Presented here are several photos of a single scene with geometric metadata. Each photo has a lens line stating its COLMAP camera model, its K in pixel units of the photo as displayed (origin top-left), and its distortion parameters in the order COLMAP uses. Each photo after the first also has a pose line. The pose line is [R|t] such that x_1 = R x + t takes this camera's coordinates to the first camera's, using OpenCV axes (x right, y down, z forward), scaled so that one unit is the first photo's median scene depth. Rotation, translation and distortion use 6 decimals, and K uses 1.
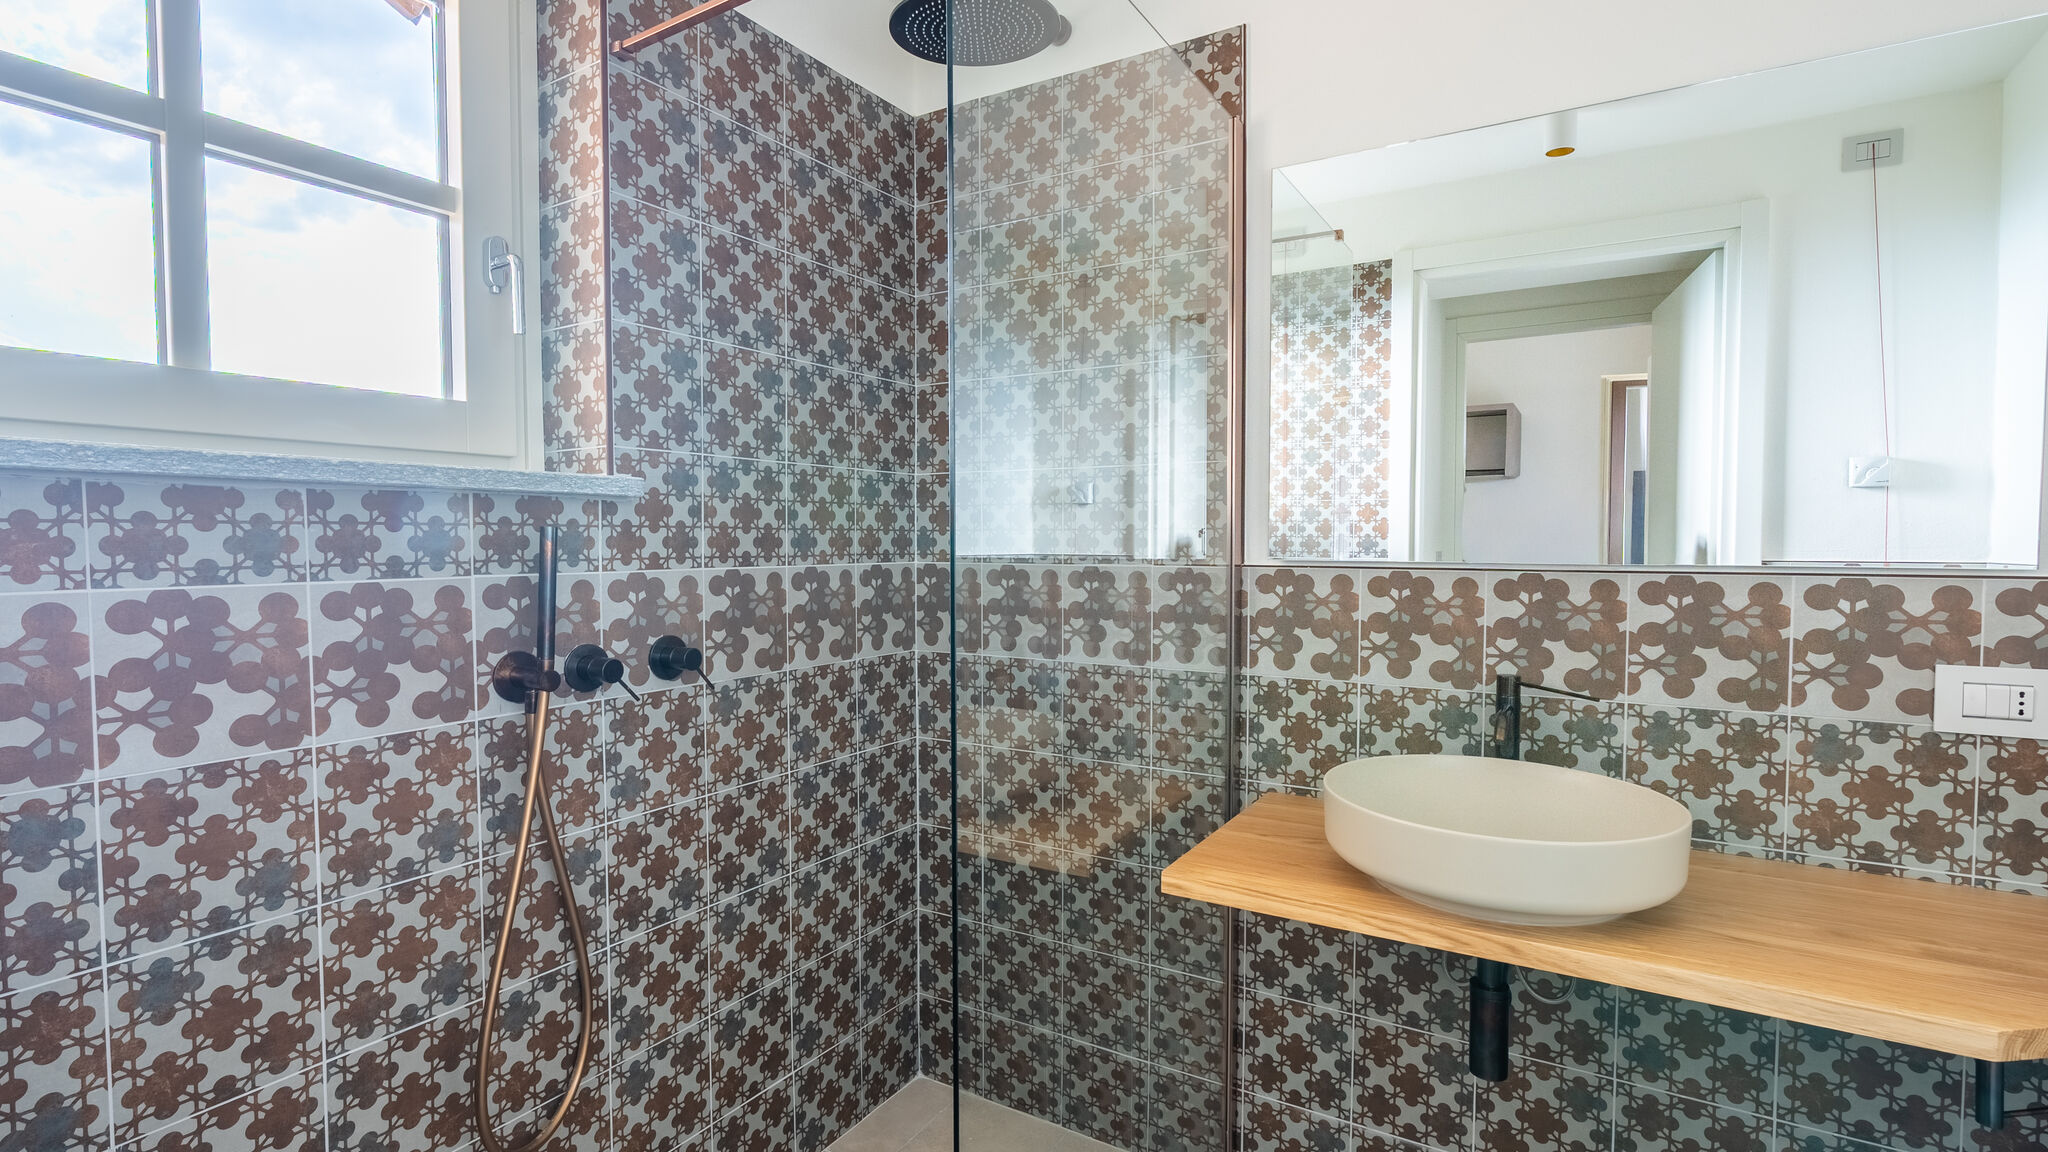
lens RADIAL K [[995.2, 0, 1024.0], [0, 995.2, 576.0], [0, 0, 1]] dist [-0.016678, 0.000921]
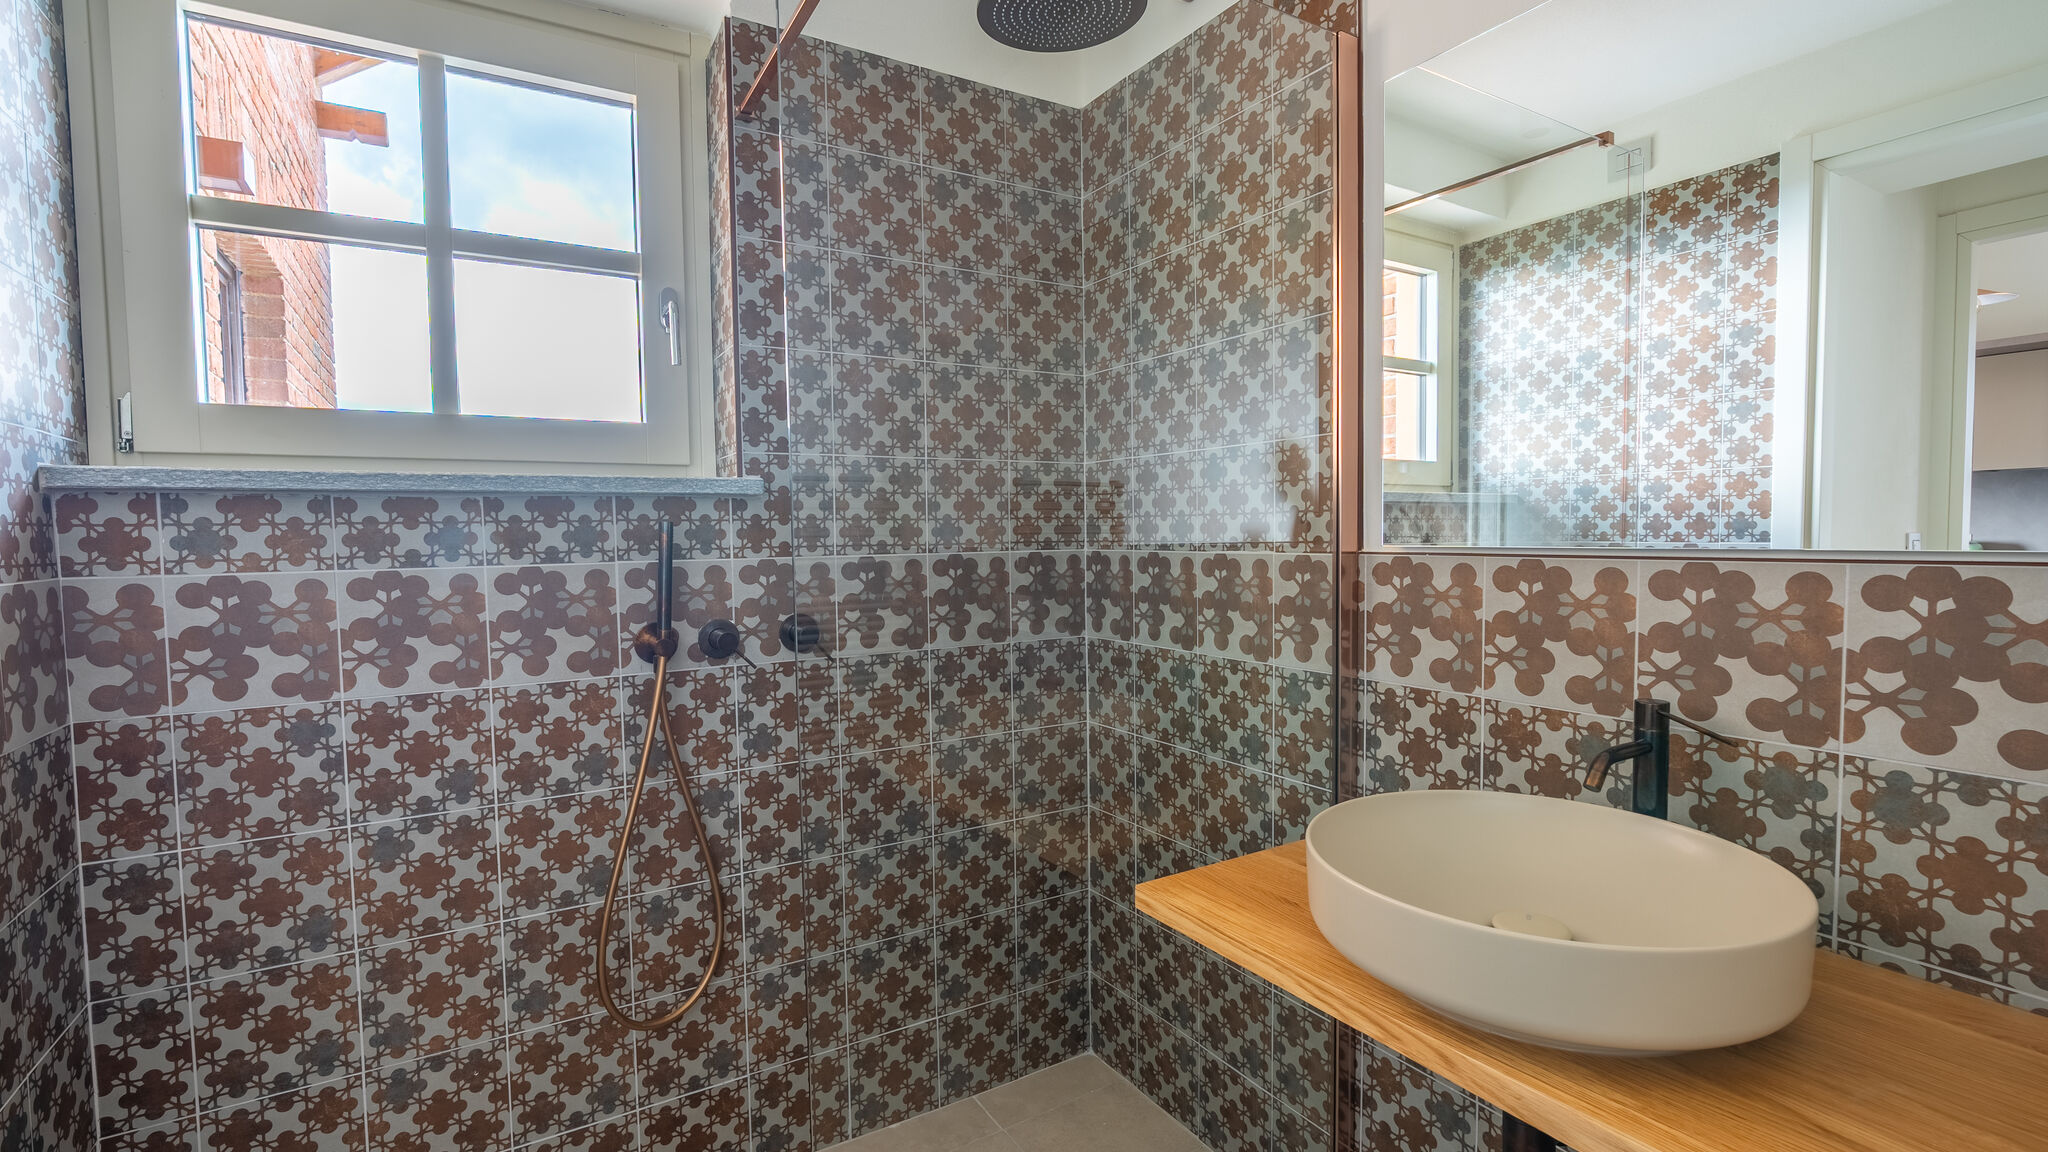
lens RADIAL K [[951.7, 0, 1030.4], [0, 951.7, 577.6], [0, 0, 1]] dist [-0.014430, 0.000429]
pose [[0.879655, 0.011142, -0.475482, 0.415267], [-0.003728, 0.999856, 0.016534, -0.001607], [0.475597, -0.012772, 0.879570, 0.160240]]
